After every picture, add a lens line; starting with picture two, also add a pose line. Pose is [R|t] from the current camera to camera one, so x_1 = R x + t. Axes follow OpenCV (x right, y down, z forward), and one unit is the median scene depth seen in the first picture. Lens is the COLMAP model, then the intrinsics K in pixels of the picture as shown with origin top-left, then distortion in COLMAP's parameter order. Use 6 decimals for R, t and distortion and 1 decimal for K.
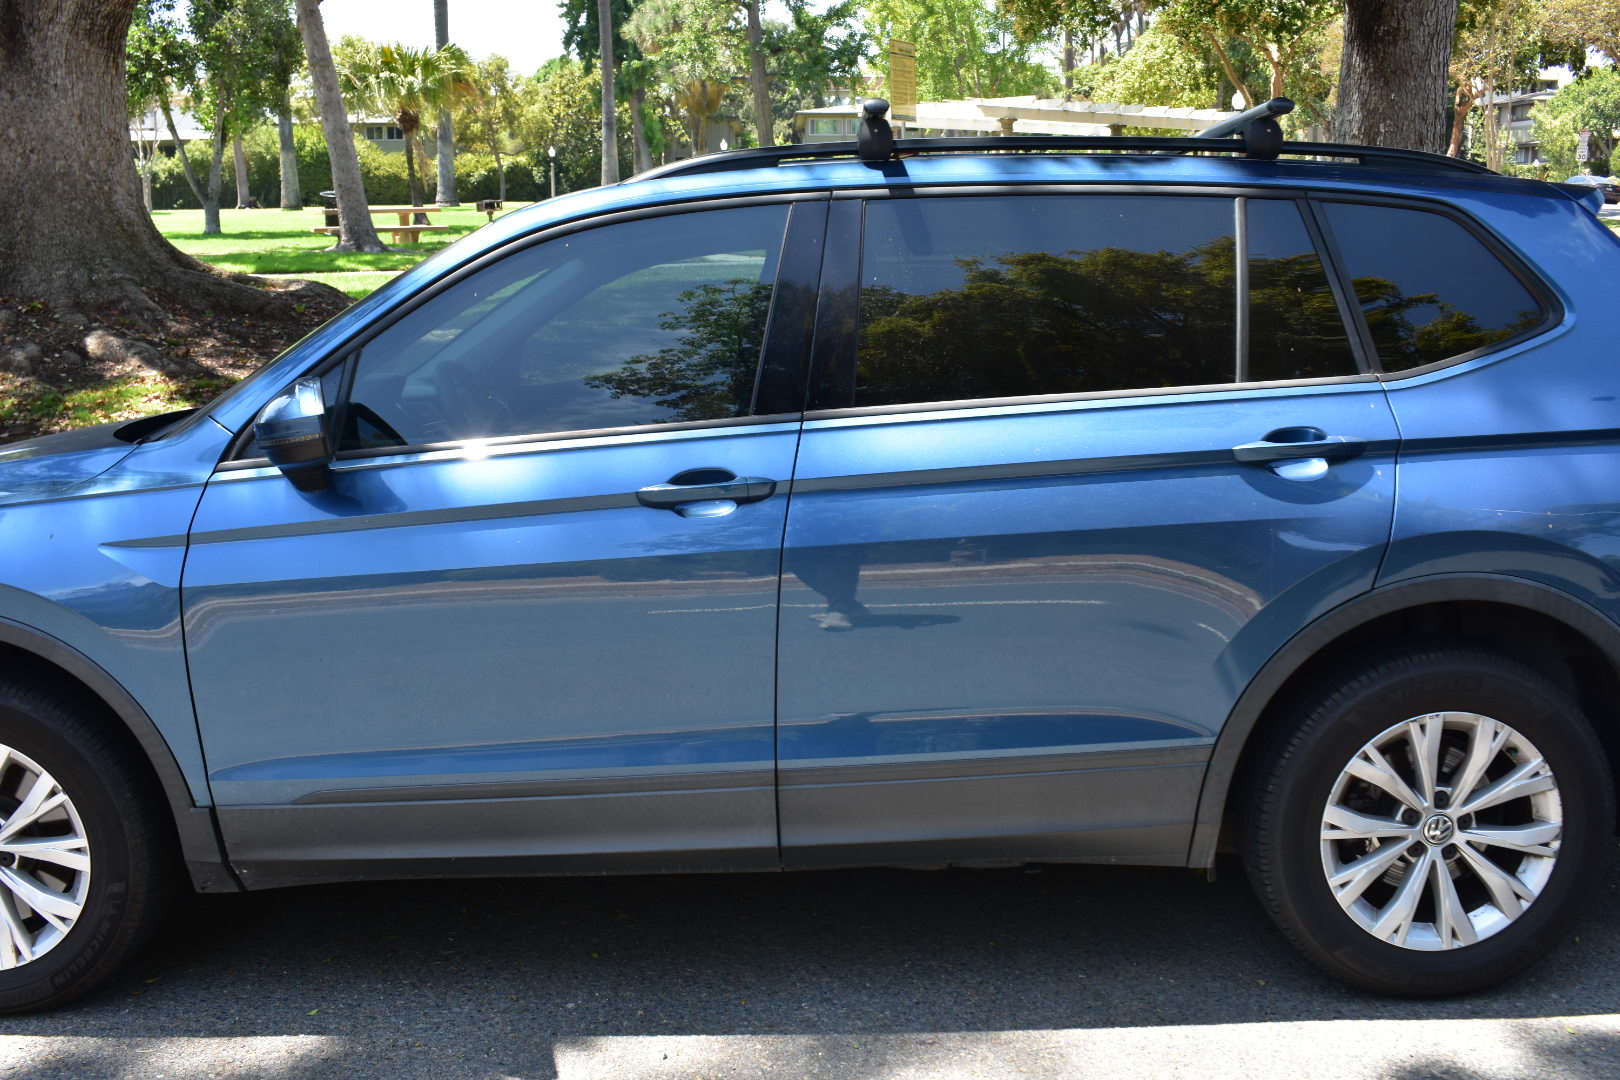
lens RADIAL K [[1567.7, 0, 810.0], [0, 1567.7, 540.0], [0, 0, 1]] dist [-0.076786, 0.008813]
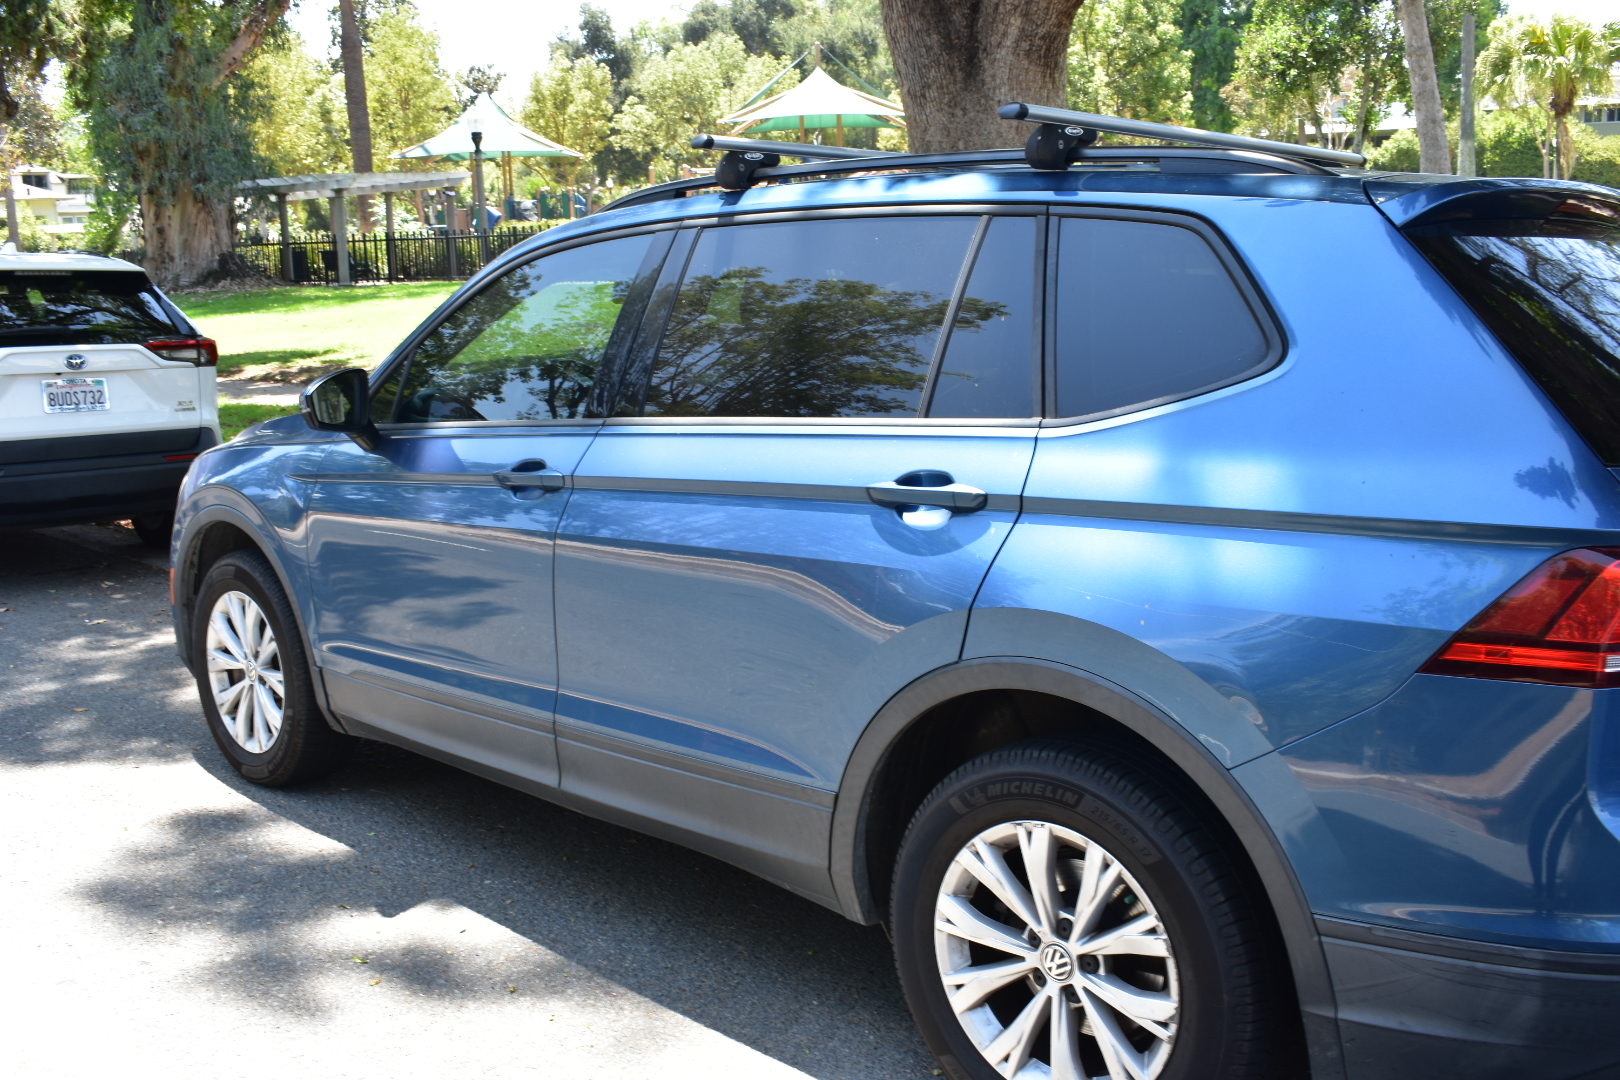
lens RADIAL K [[1567.7, 0, 810.0], [0, 1567.7, 540.0], [0, 0, 1]] dist [-0.076786, 0.008813]
pose [[0.702378, 0.123311, -0.701042, 0.877727], [-0.117155, 0.991475, 0.057019, -0.073523], [0.702097, 0.042081, 0.710837, 0.291387]]
